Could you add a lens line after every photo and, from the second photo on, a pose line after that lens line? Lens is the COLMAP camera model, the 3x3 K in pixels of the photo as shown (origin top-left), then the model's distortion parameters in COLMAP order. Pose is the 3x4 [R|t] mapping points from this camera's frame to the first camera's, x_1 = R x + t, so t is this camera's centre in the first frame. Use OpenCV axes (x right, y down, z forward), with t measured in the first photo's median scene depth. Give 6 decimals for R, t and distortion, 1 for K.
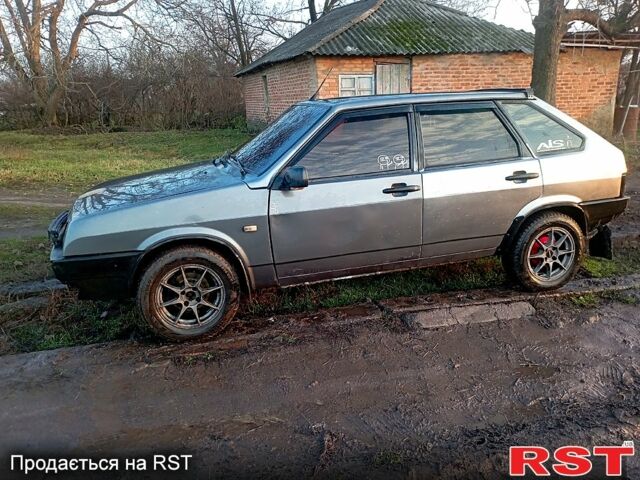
lens RADIAL K [[517.8, 0, 321.7], [0, 517.8, 238.8], [0, 0, 1]] dist [0.092415, -0.124657]
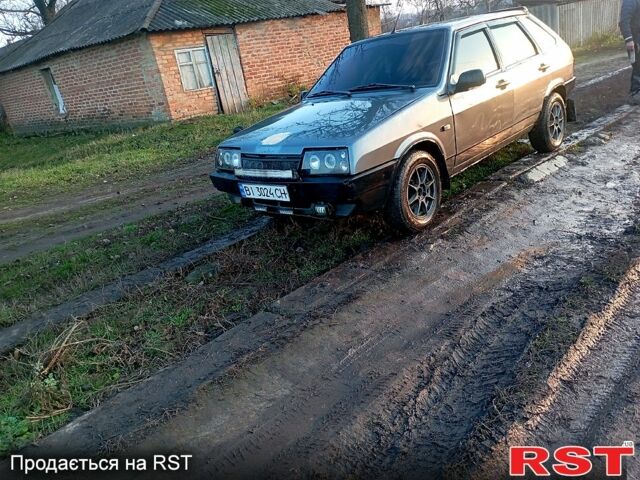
lens RADIAL K [[517.8, 0, 321.7], [0, 517.8, 238.8], [0, 0, 1]] dist [0.092415, -0.124657]
pose [[0.851266, -0.276772, 0.445808, -0.272211], [0.264883, 0.960049, 0.090238, 0.011732], [-0.452972, 0.041271, 0.890569, 0.007576]]
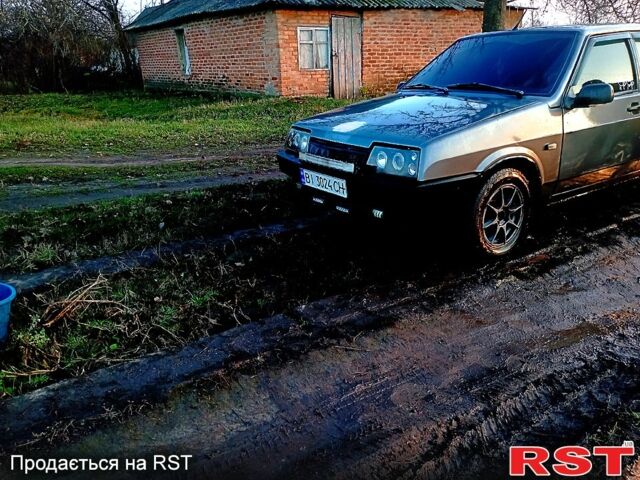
lens RADIAL K [[517.8, 0, 321.7], [0, 517.8, 238.8], [0, 0, 1]] dist [0.092415, -0.124657]
pose [[0.955939, -0.095984, 0.277431, -0.236071], [0.078997, 0.994286, 0.071798, 0.013848], [-0.282737, -0.046718, 0.958059, 0.028835]]
